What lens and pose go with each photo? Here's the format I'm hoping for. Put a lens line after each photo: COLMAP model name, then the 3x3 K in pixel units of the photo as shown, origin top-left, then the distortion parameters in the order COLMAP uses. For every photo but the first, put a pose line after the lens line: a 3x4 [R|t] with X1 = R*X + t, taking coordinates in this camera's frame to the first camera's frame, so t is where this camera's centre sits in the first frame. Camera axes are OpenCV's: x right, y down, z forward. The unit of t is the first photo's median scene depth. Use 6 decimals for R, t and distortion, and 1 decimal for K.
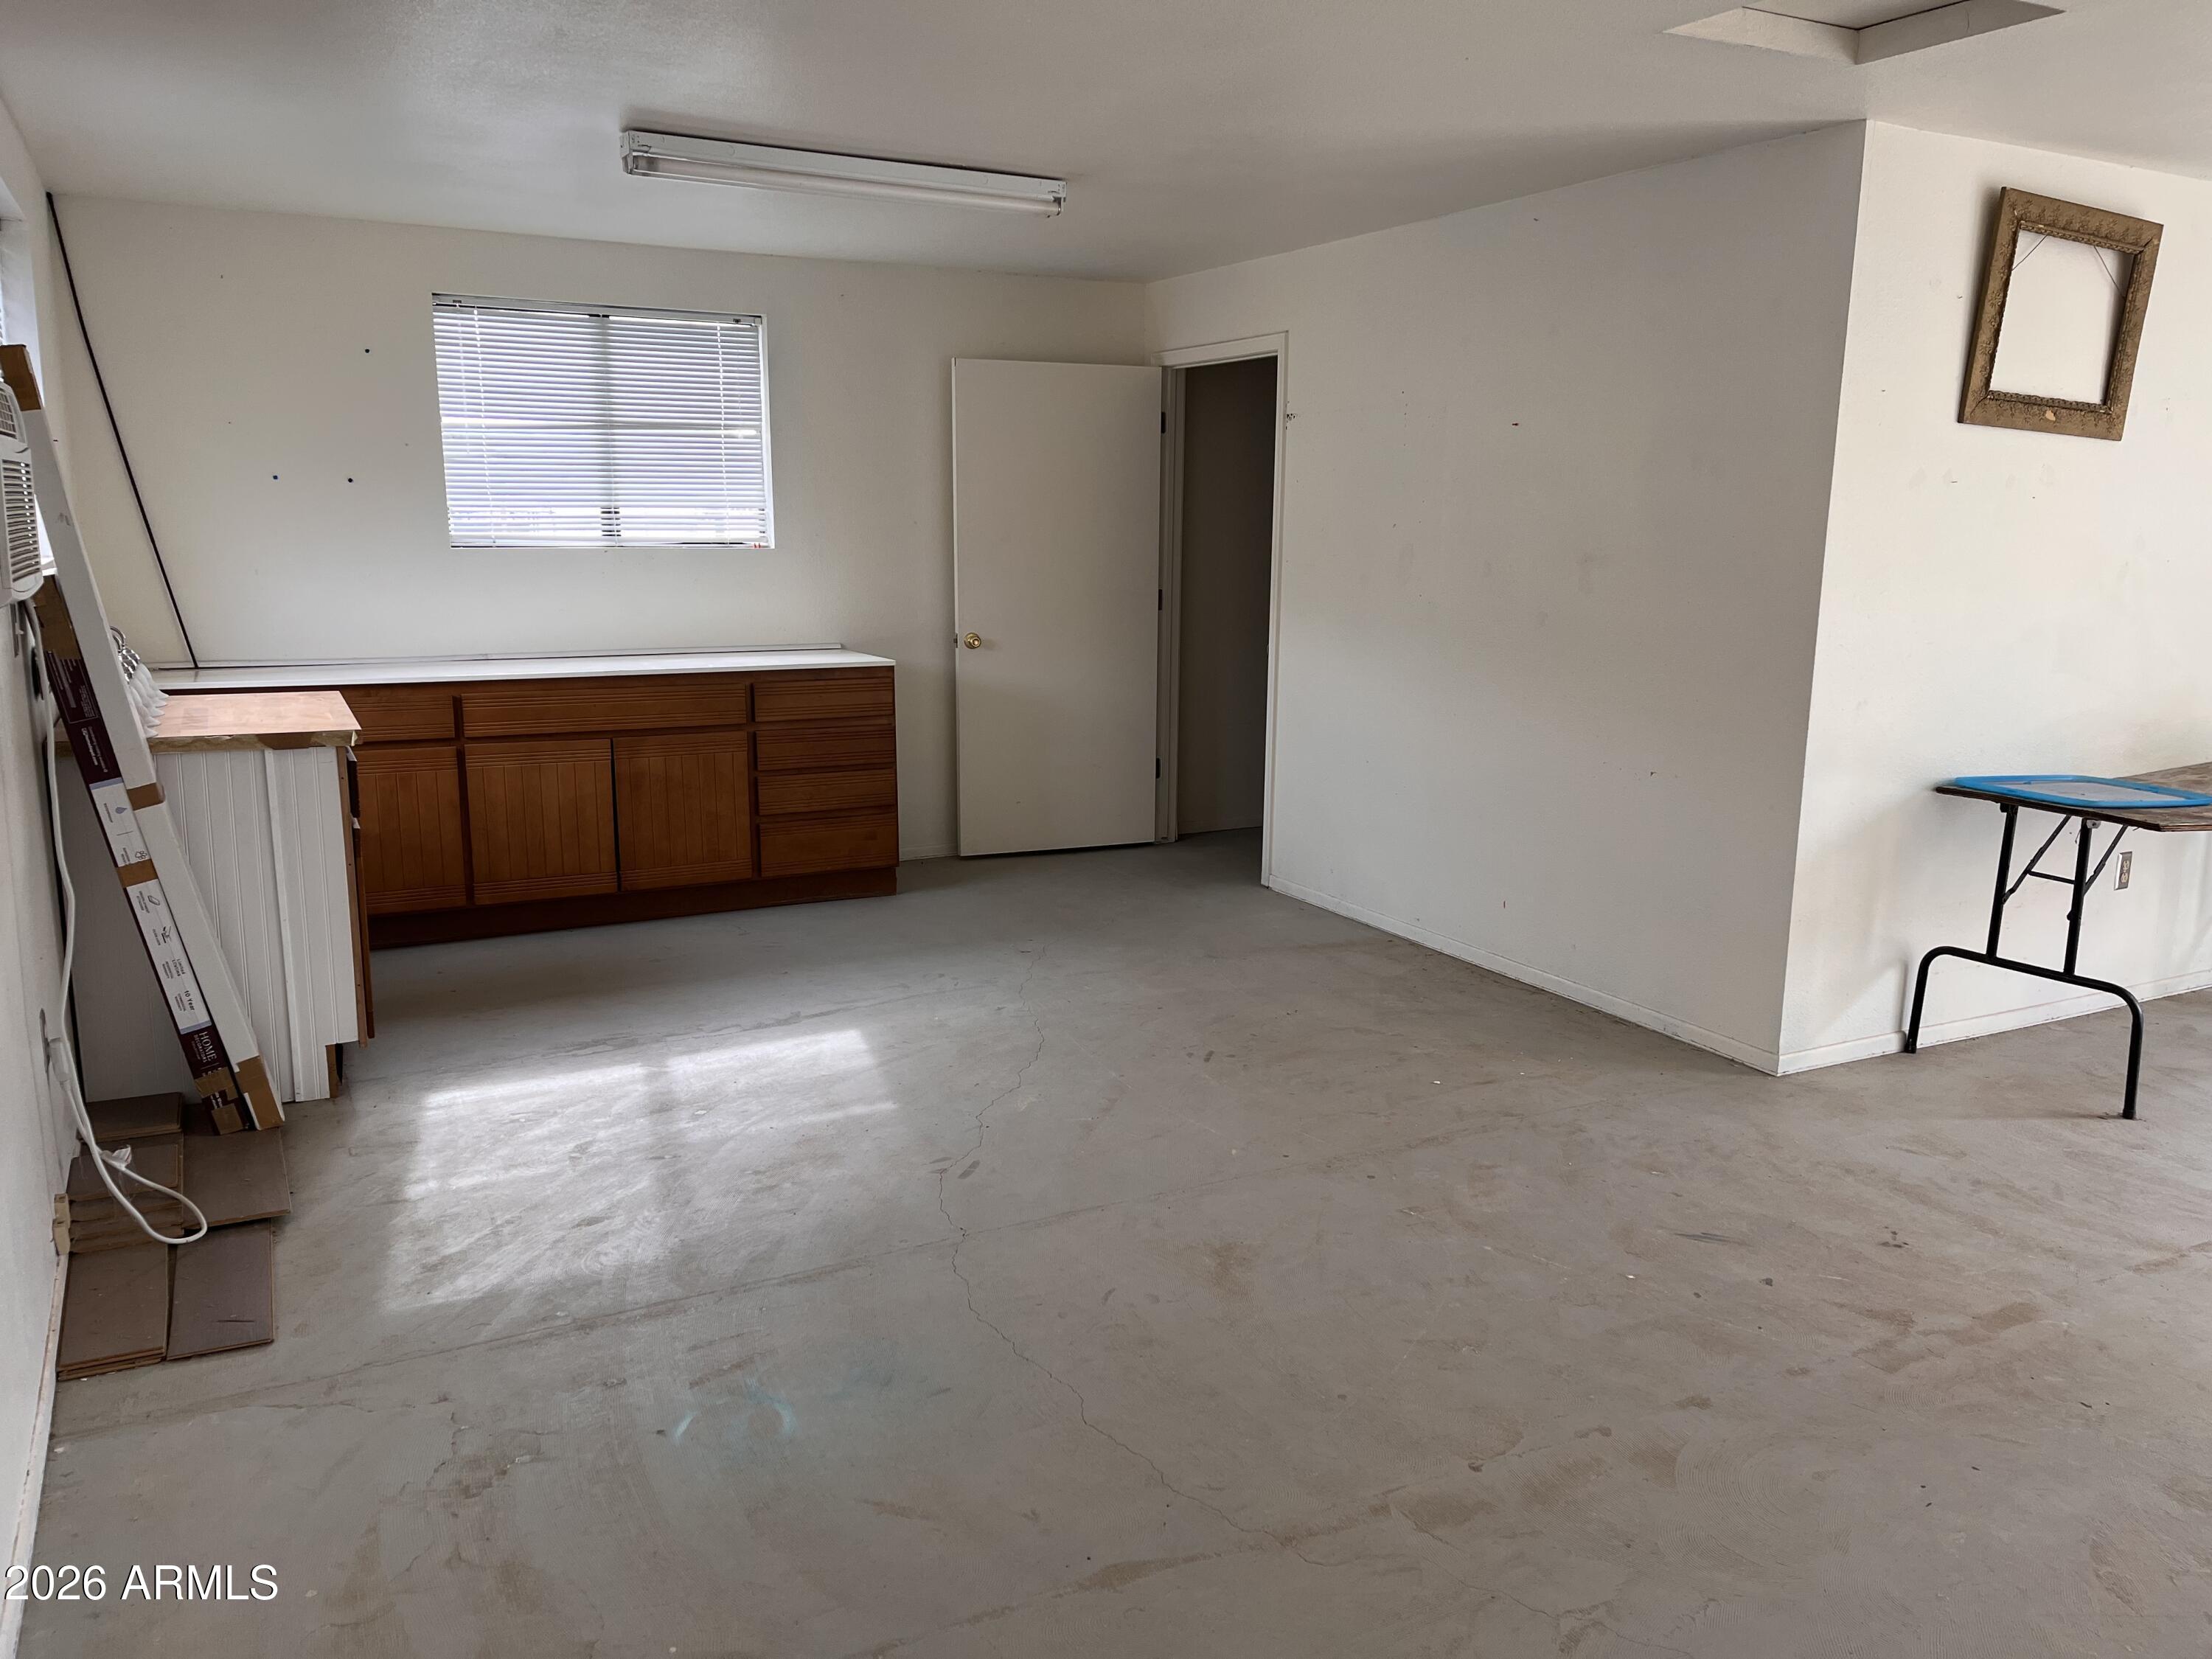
lens RADIAL K [[1662.3, 0, 1117.8], [0, 1662.3, 832.7], [0, 0, 1]] dist [0.058182, -0.077330]
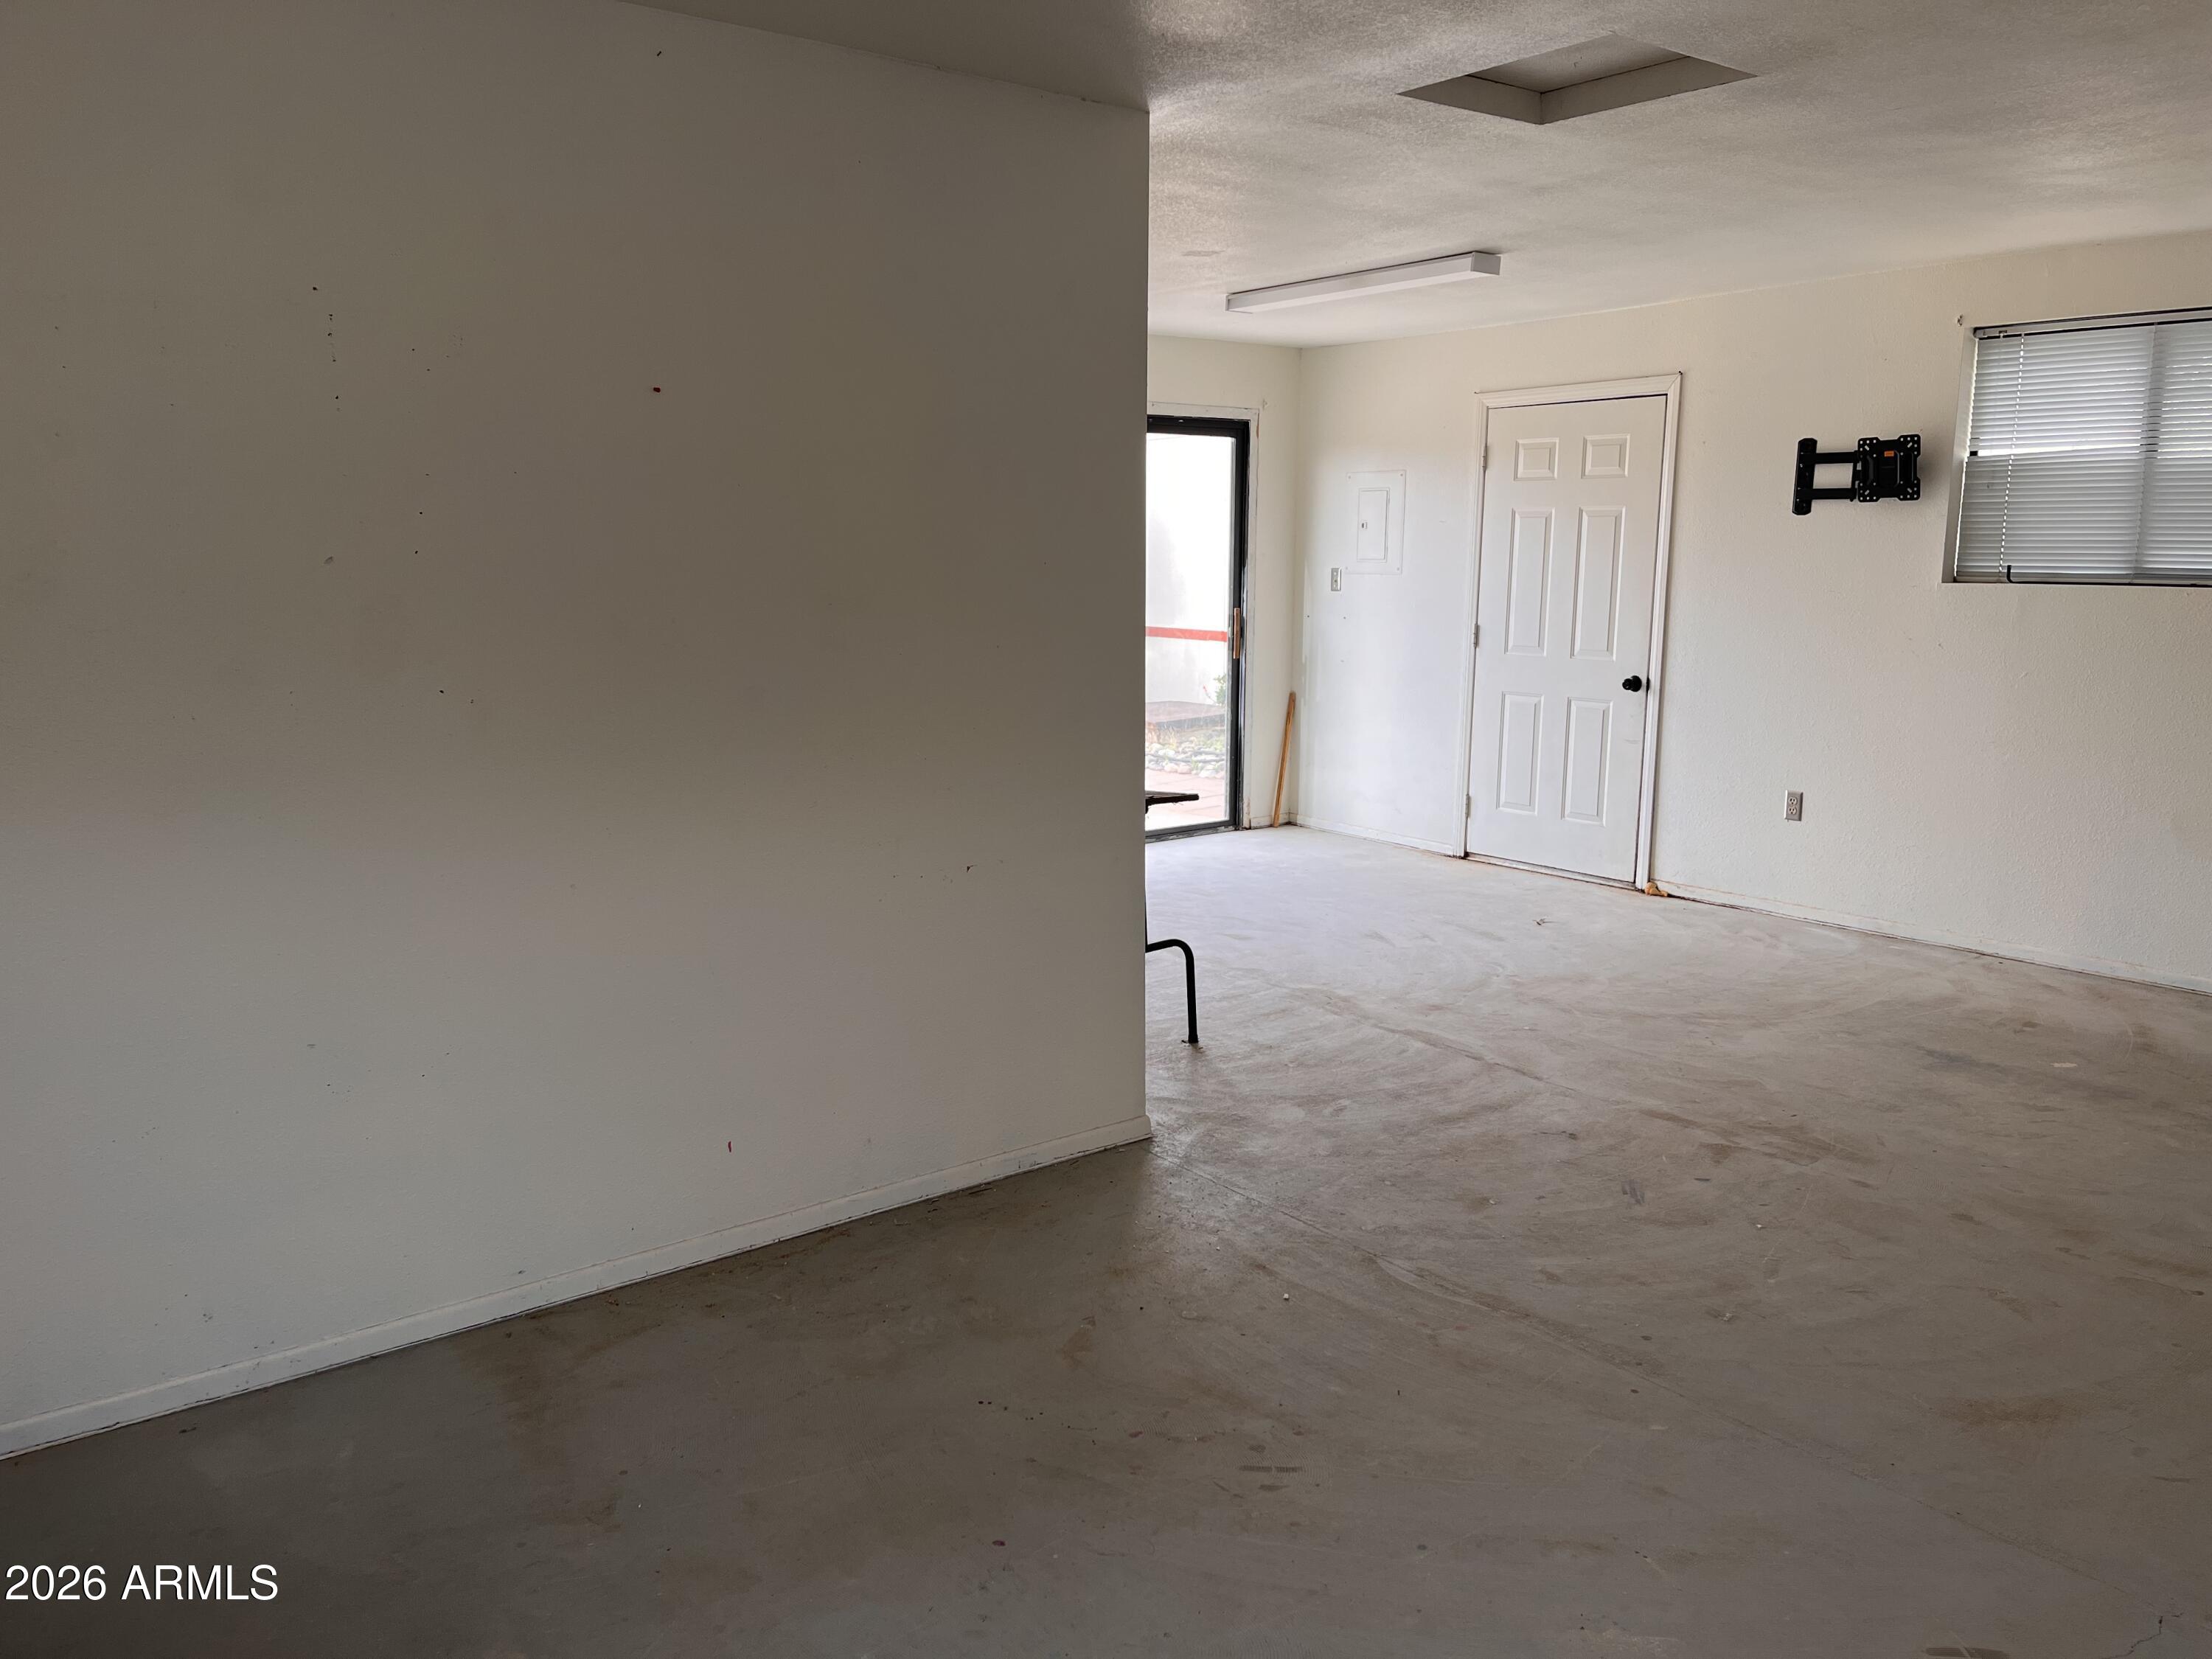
lens RADIAL K [[1662.3, 0, 1112.5], [0, 1662.3, 830.0], [0, 0, 1]] dist [0.058182, -0.077330]
pose [[-0.172386, -0.173200, 0.969683, -0.376603], [0.189224, 0.960263, 0.205156, -0.169887], [-0.966684, 0.218853, -0.132763, 0.888274]]
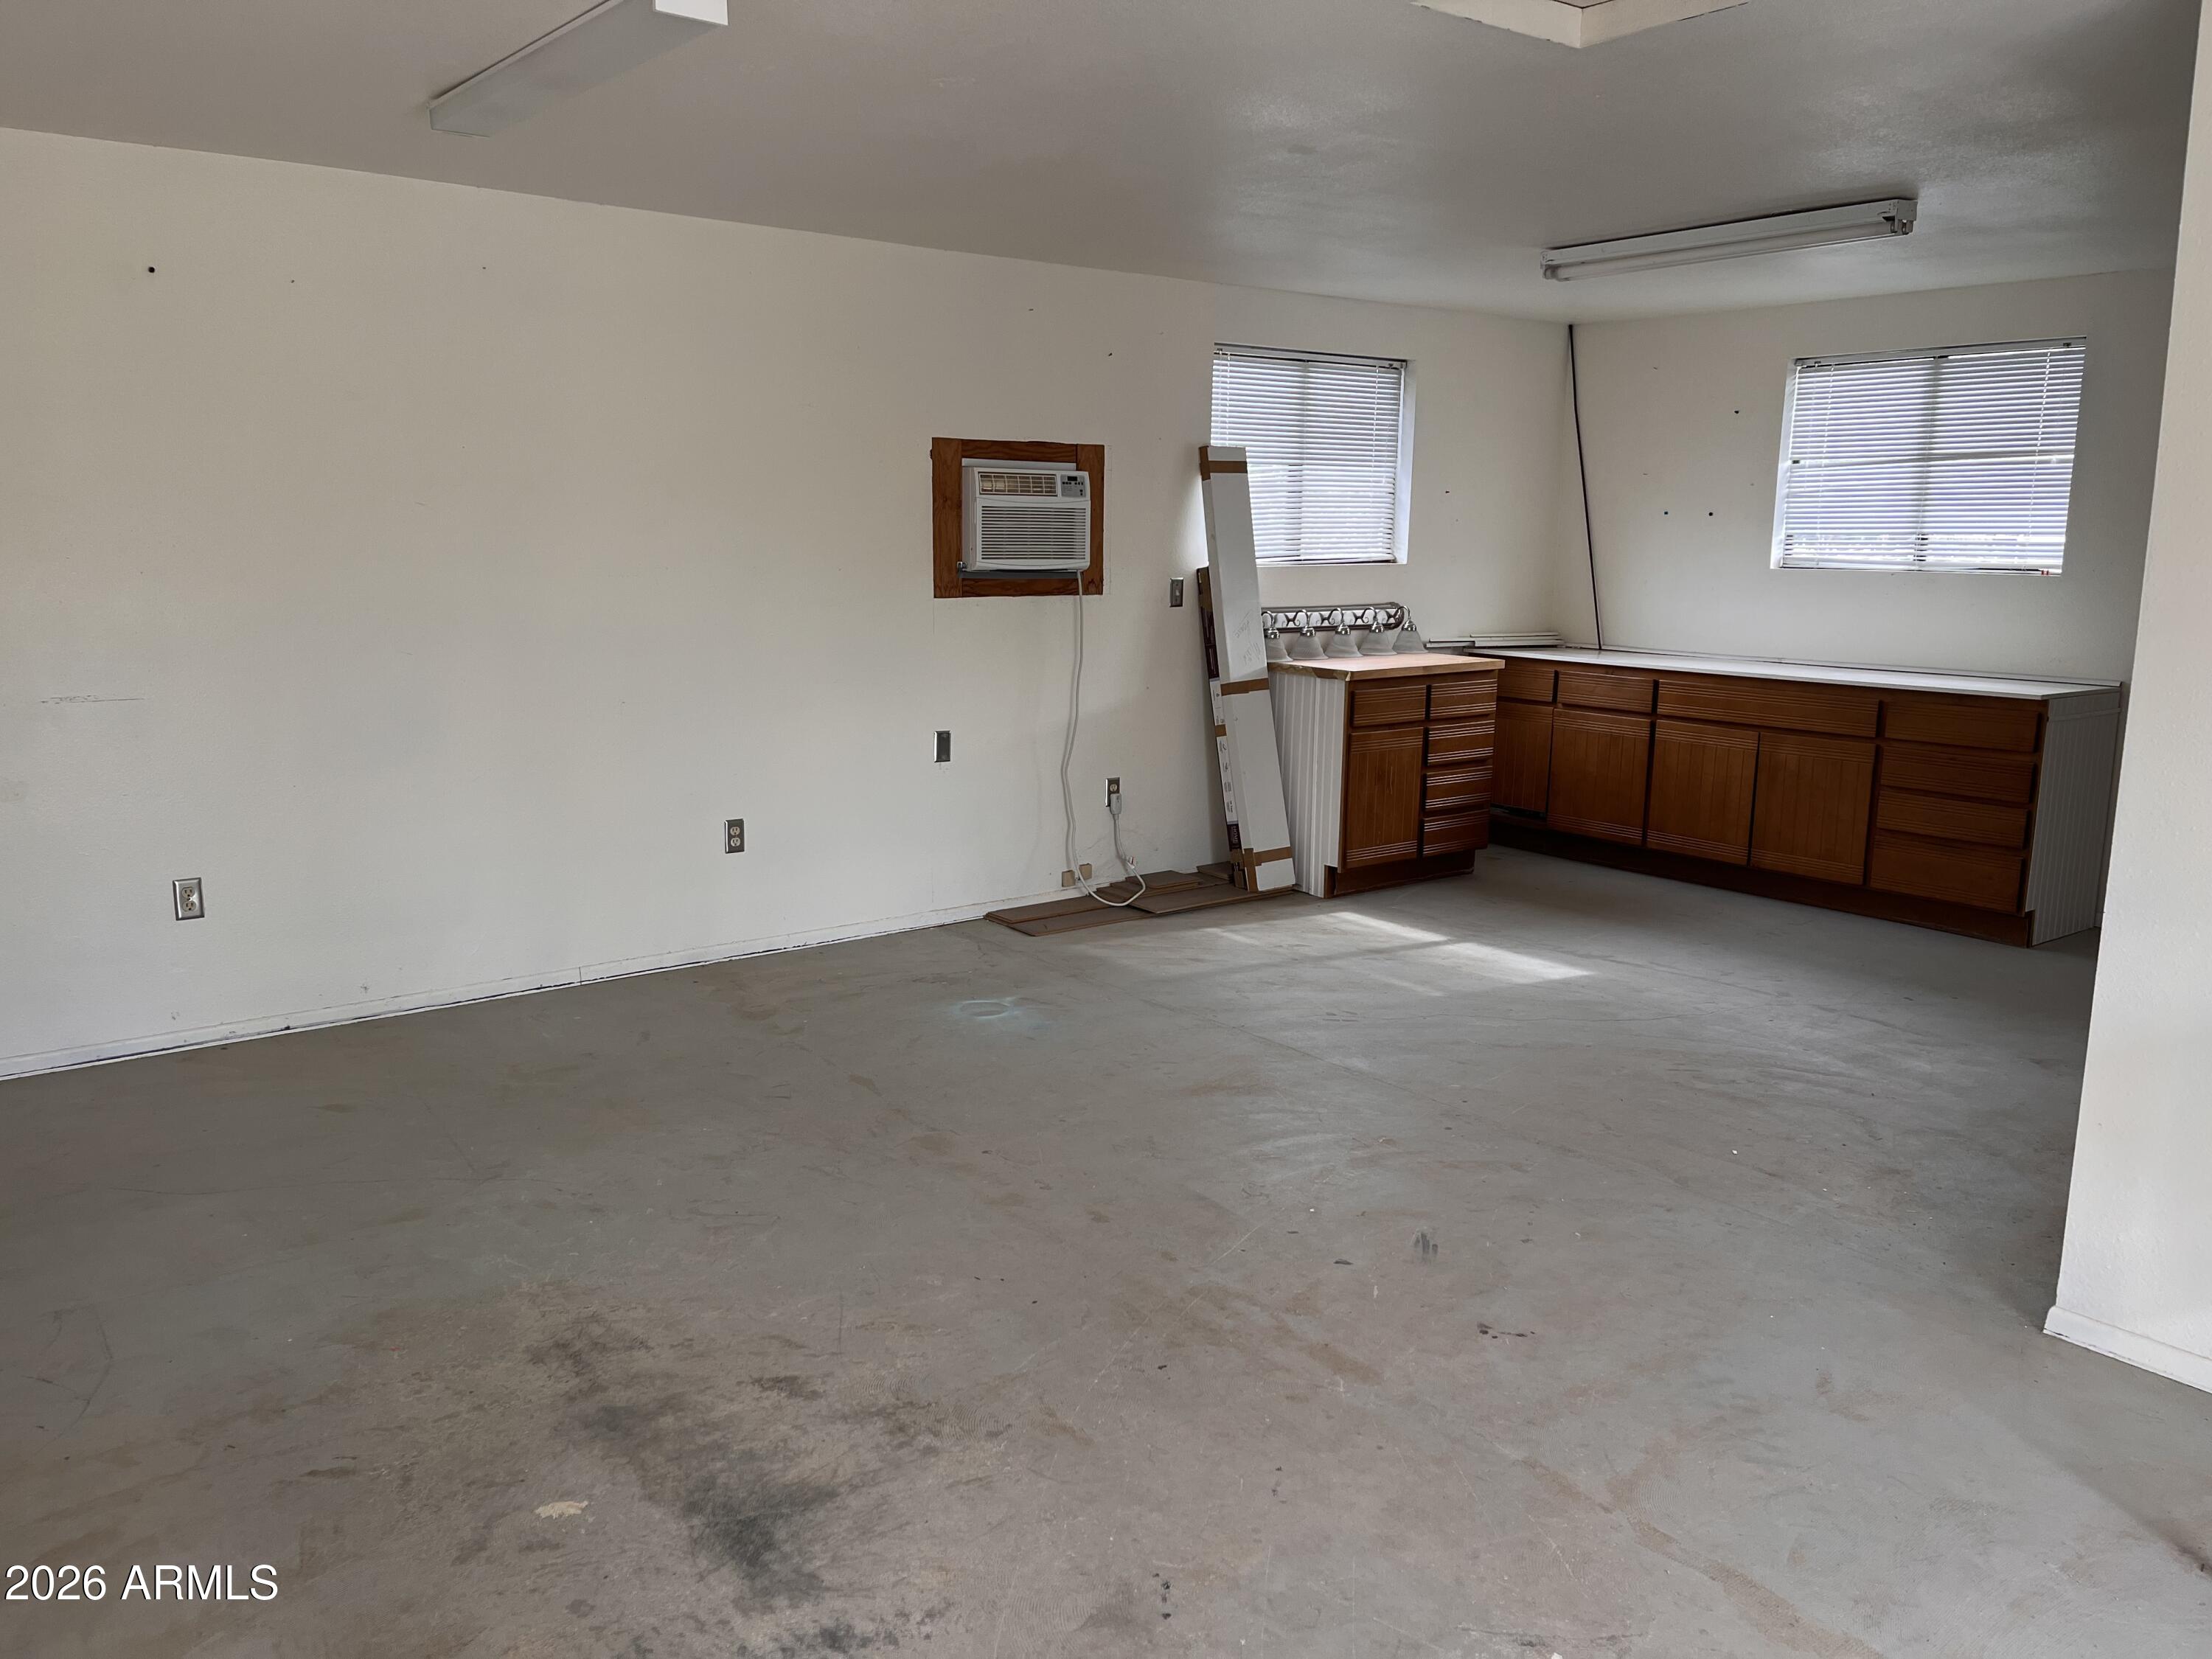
lens RADIAL K [[1662.3, 0, 1108.7], [0, 1662.3, 824.1], [0, 0, 1]] dist [0.058182, -0.077330]
pose [[0.174969, 0.167923, -0.970148, 0.781276], [-0.196942, 0.971404, 0.132621, -0.062104], [0.964676, 0.167858, 0.203037, 0.356819]]
